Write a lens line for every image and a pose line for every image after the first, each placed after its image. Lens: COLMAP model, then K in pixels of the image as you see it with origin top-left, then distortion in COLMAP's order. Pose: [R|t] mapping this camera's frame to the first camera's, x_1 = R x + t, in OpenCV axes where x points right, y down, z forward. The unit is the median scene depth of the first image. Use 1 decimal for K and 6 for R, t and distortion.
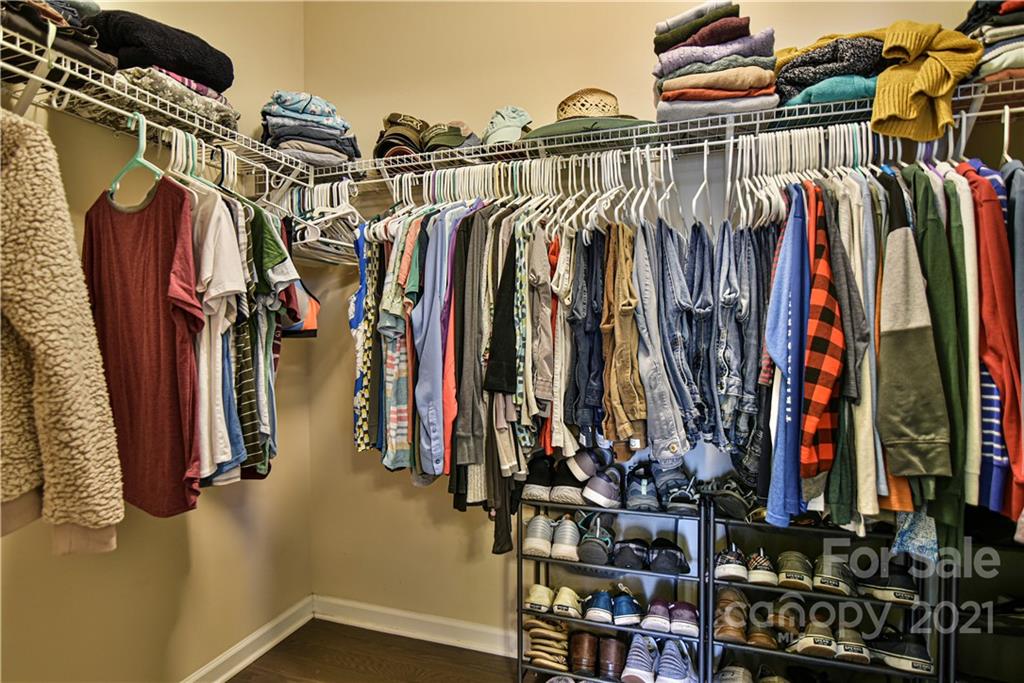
lens RADIAL K [[535.9, 0, 511.0], [0, 535.9, 351.3], [0, 0, 1]] dist [-0.028940, 0.000130]
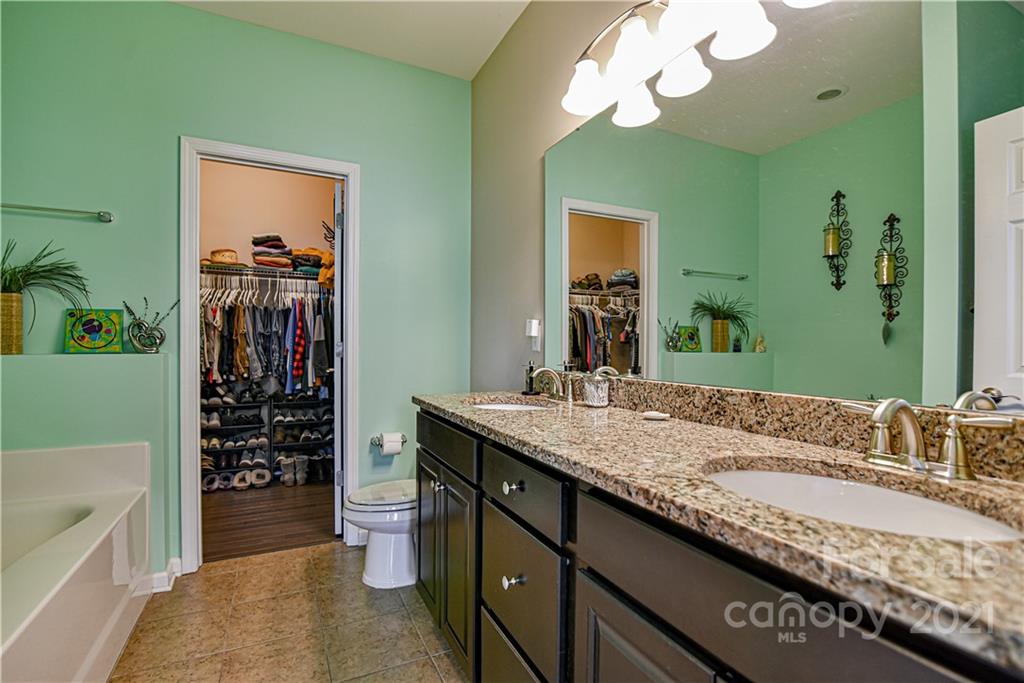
lens RADIAL K [[465.2, 0, 489.0], [0, 465.2, 348.3], [0, 0, 1]] dist [-0.016973, -0.000141]
pose [[0.728951, 0.003010, 0.684559, -0.558793], [0.006432, 0.999916, -0.011246, 0.050630], [-0.684535, 0.012600, 0.728871, -1.875292]]
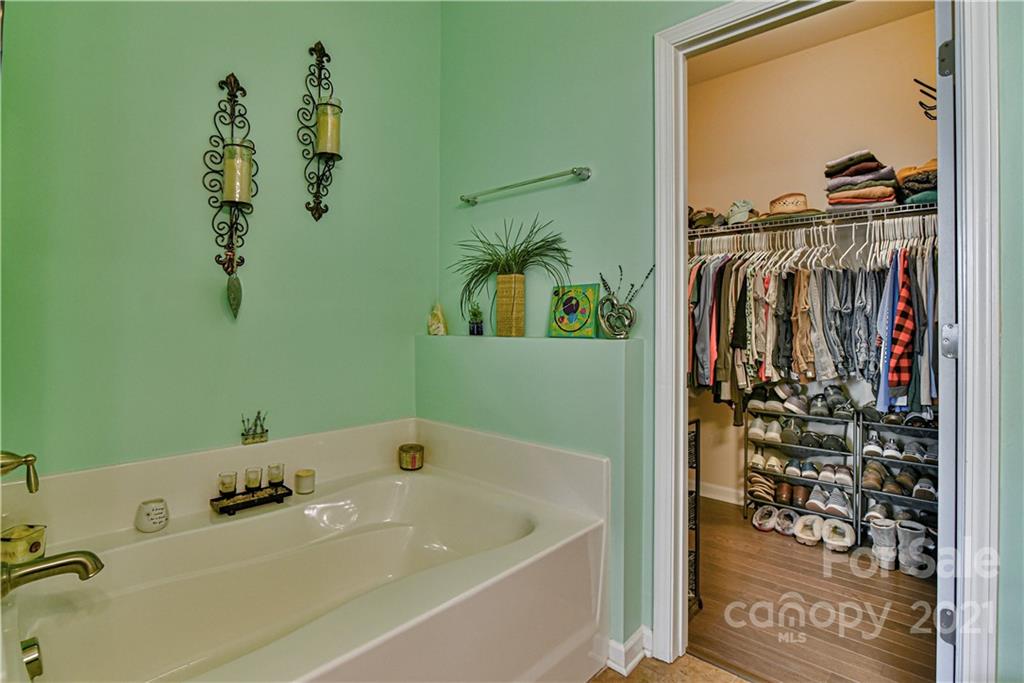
lens RADIAL K [[500.3, 0, 499.1], [0, 500.3, 320.1], [0, 0, 1]] dist [-0.019367, -0.000005]
pose [[0.909897, 0.007743, -0.414761, -0.065318], [-0.020111, 0.999473, -0.025461, 0.032876], [0.414346, 0.031509, 0.909574, -1.216442]]
